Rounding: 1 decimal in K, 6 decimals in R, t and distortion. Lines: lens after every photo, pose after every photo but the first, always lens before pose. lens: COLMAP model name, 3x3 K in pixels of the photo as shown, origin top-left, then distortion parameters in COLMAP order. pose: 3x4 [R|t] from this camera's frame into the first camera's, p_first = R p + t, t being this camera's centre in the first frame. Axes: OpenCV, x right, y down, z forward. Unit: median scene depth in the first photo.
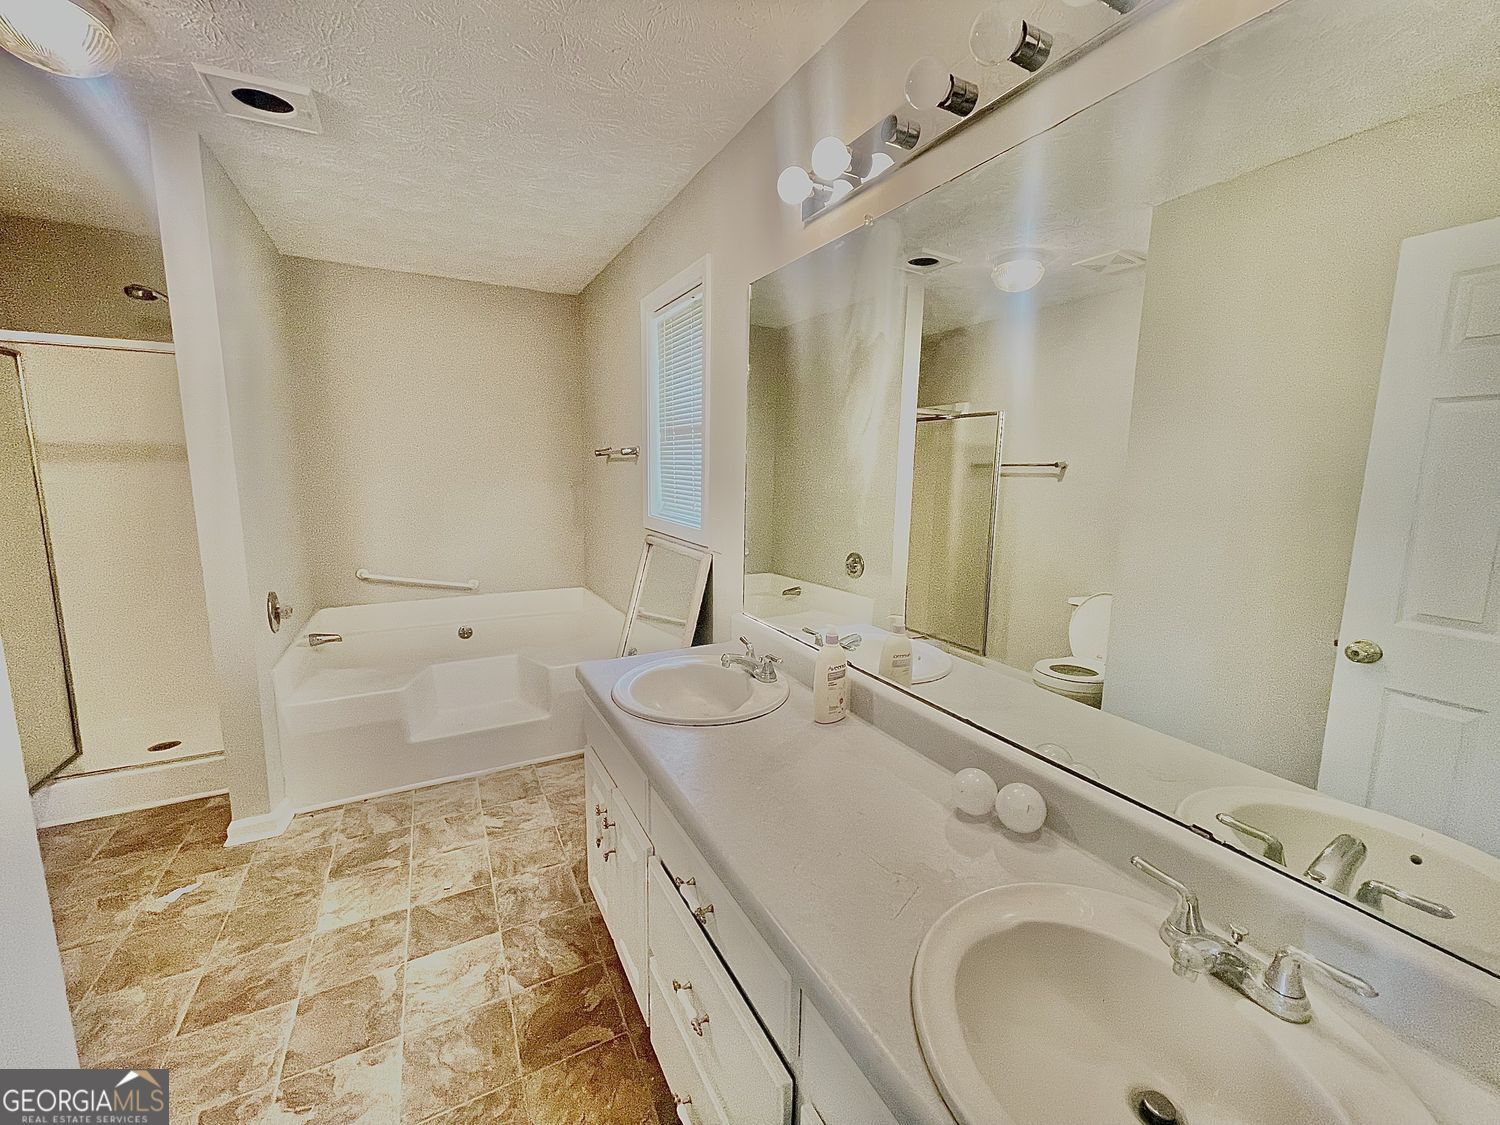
lens RADIAL K [[605.3, 0, 757.3], [0, 605.3, 557.8], [0, 0, 1]] dist [-0.005518, 0.002401]
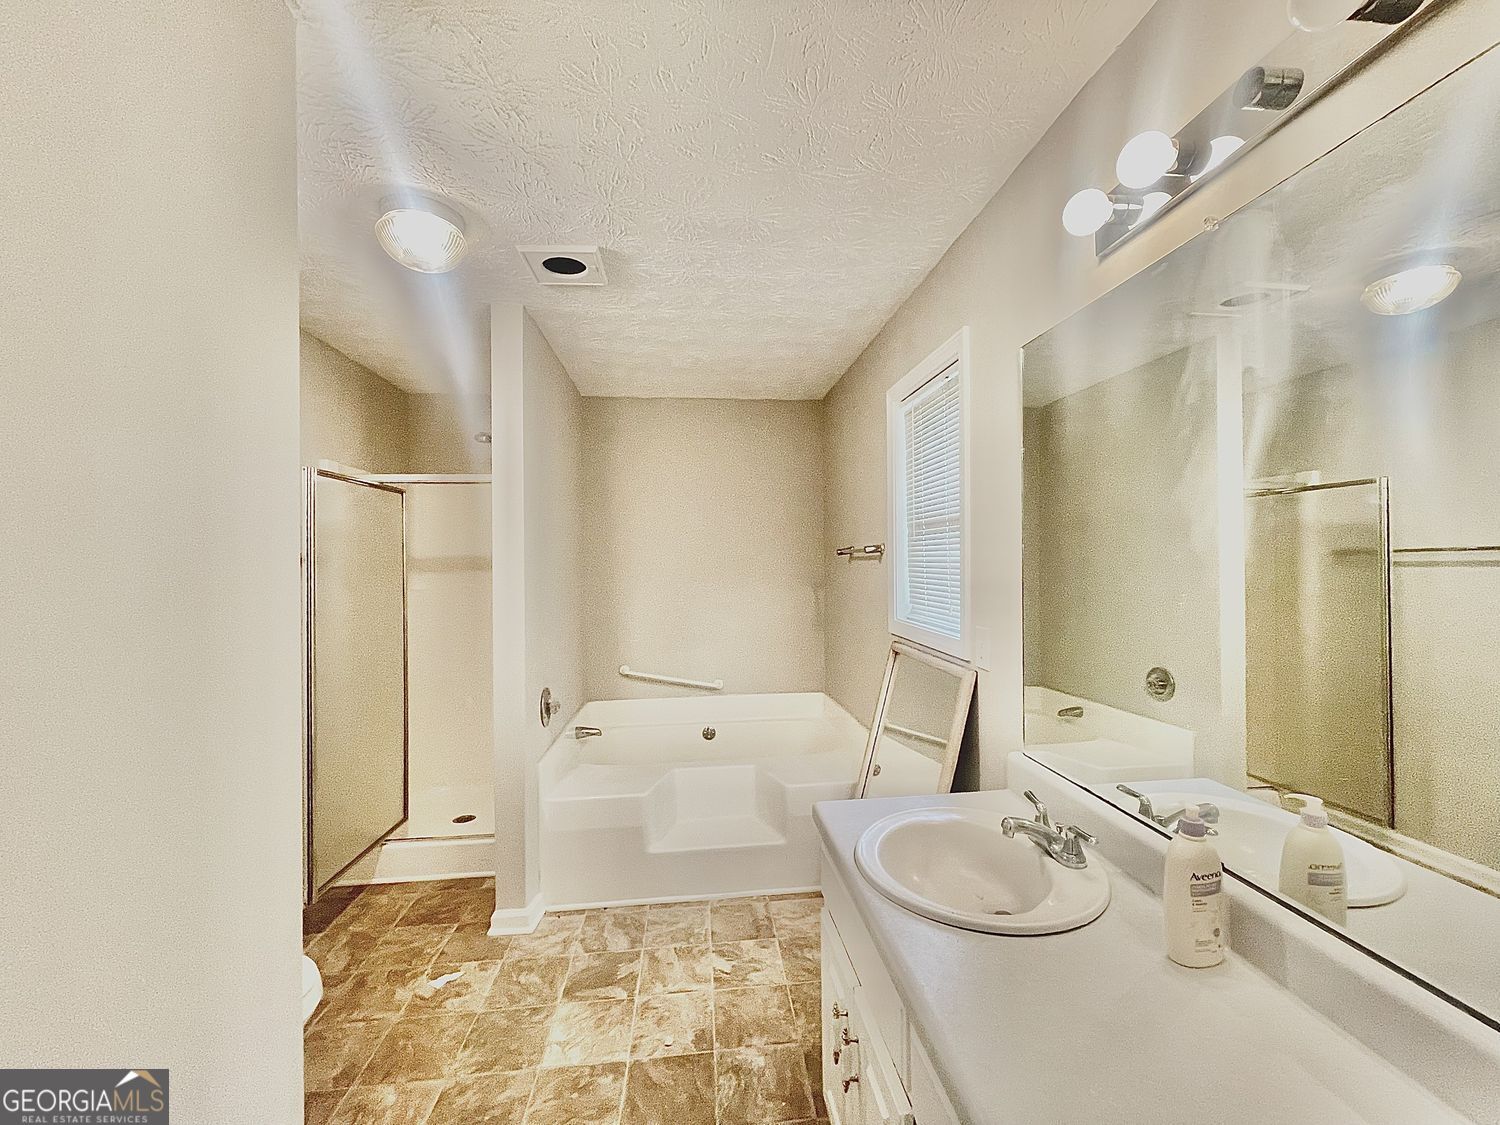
lens RADIAL K [[605.3, 0, 758.1], [0, 605.3, 556.6], [0, 0, 1]] dist [-0.005518, 0.002401]
pose [[0.924954, -0.029584, -0.378926, -0.033856], [-0.031483, 0.987577, -0.153953, -0.023699], [0.378773, 0.154329, 0.912532, 0.125029]]
